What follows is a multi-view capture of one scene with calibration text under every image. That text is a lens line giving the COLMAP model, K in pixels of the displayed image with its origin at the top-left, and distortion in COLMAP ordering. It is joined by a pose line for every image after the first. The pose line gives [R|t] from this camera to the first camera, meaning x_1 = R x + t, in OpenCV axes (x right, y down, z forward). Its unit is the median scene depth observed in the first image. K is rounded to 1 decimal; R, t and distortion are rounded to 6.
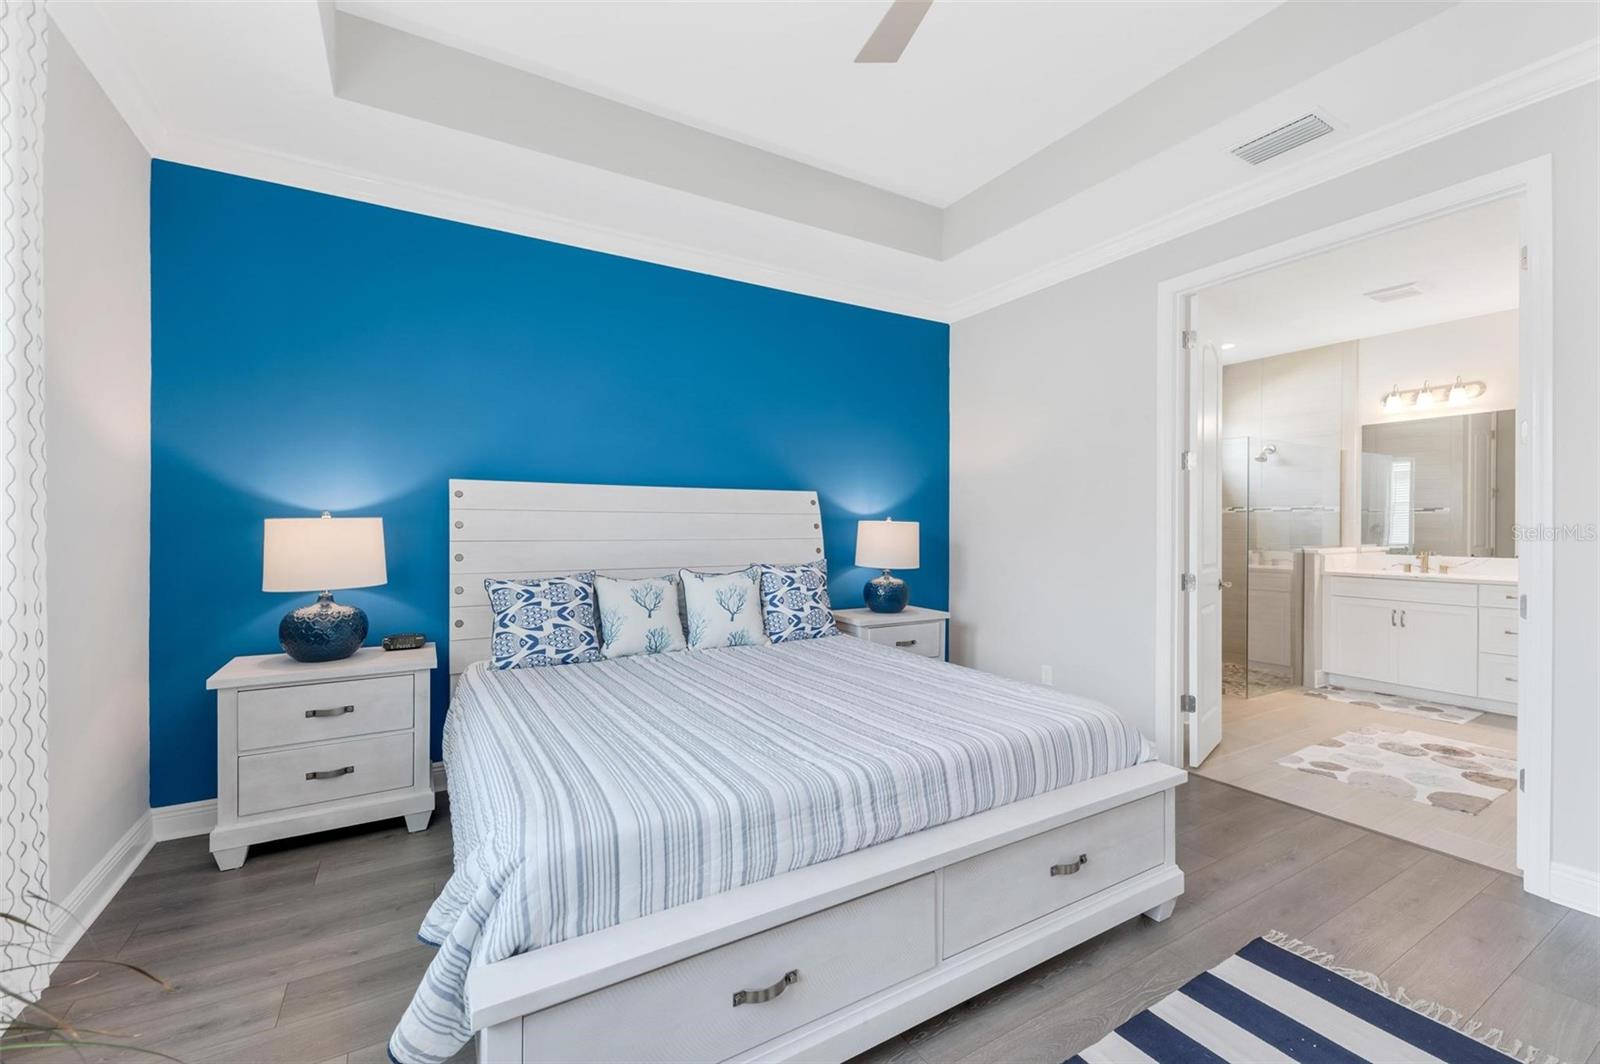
lens RADIAL K [[621.4, 0, 814.3], [0, 621.4, 538.7], [0, 0, 1]] dist [-0.003486, -0.001950]
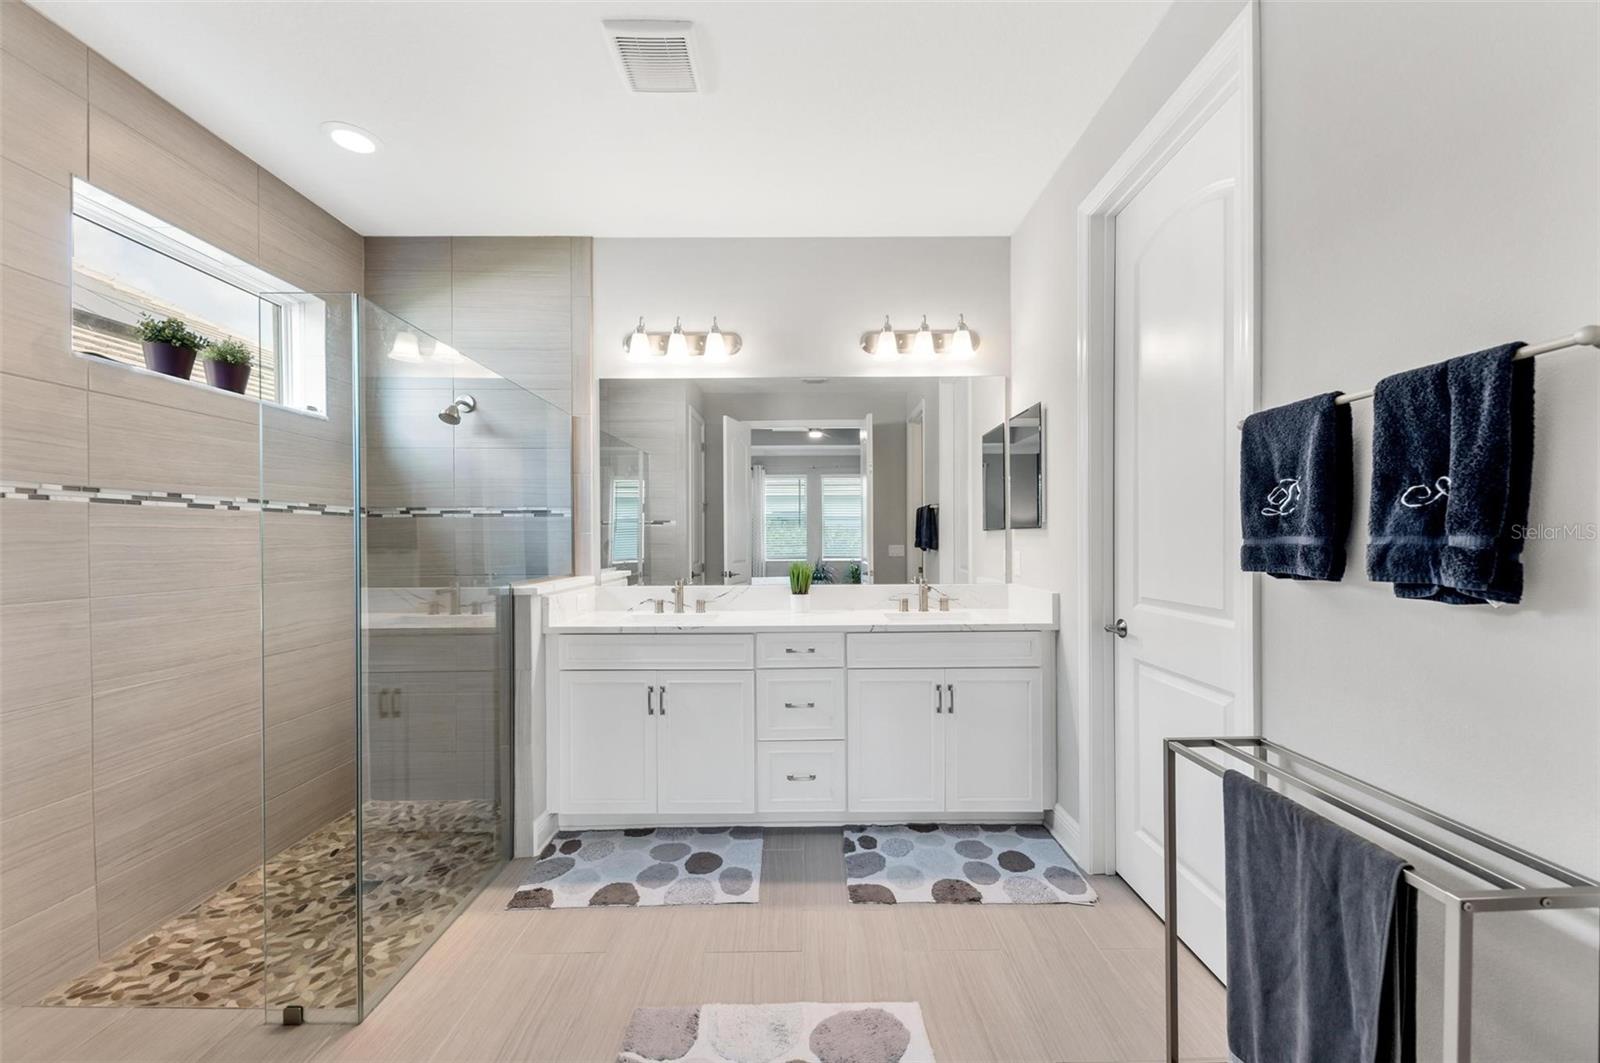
lens RADIAL K [[621.4, 0, 815.1], [0, 621.4, 530.3], [0, 0, 1]] dist [-0.003486, -0.001950]
pose [[0.480262, 0.012172, 0.877040, 0.464013], [0.023969, 0.999348, -0.026995, -0.010455], [-0.876797, 0.033987, 0.479657, 0.538874]]
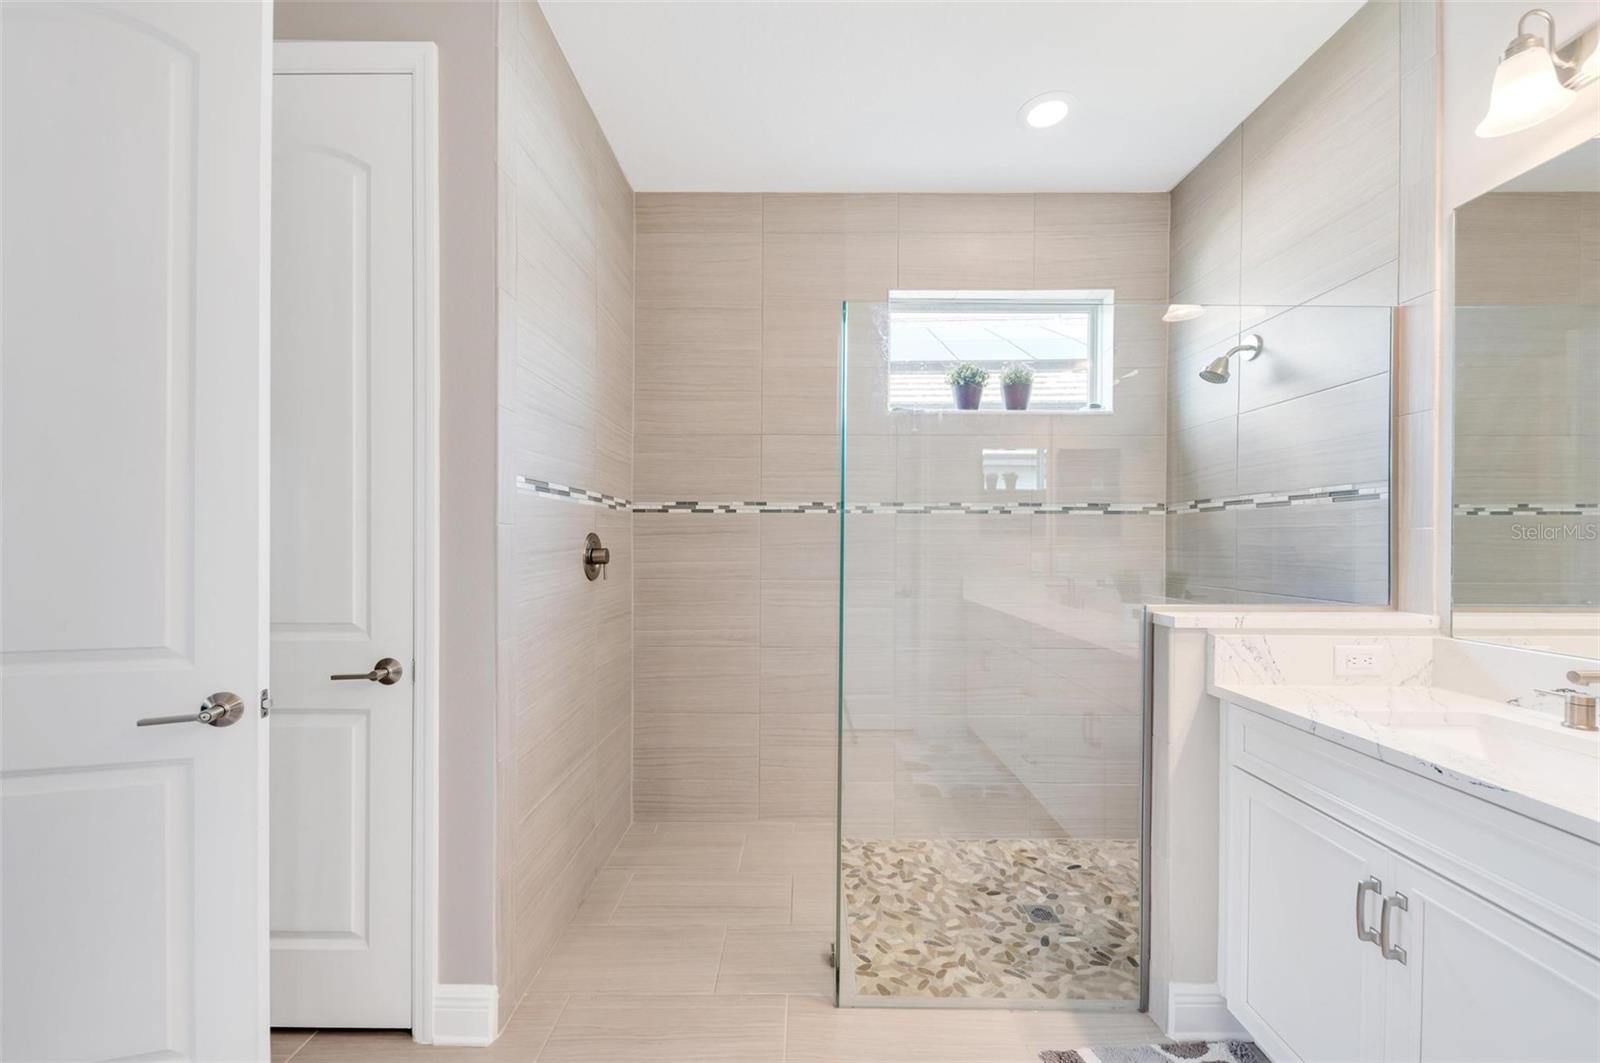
lens RADIAL K [[597.2, 0, 812.0], [0, 597.2, 550.1], [0, 0, 1]] dist [-0.010038, -0.000158]
pose [[0.859920, 0.011022, -0.510310, 0.801105], [-0.019898, 0.999731, -0.011937, -0.008546], [0.510041, 0.020419, 0.859908, 0.630503]]
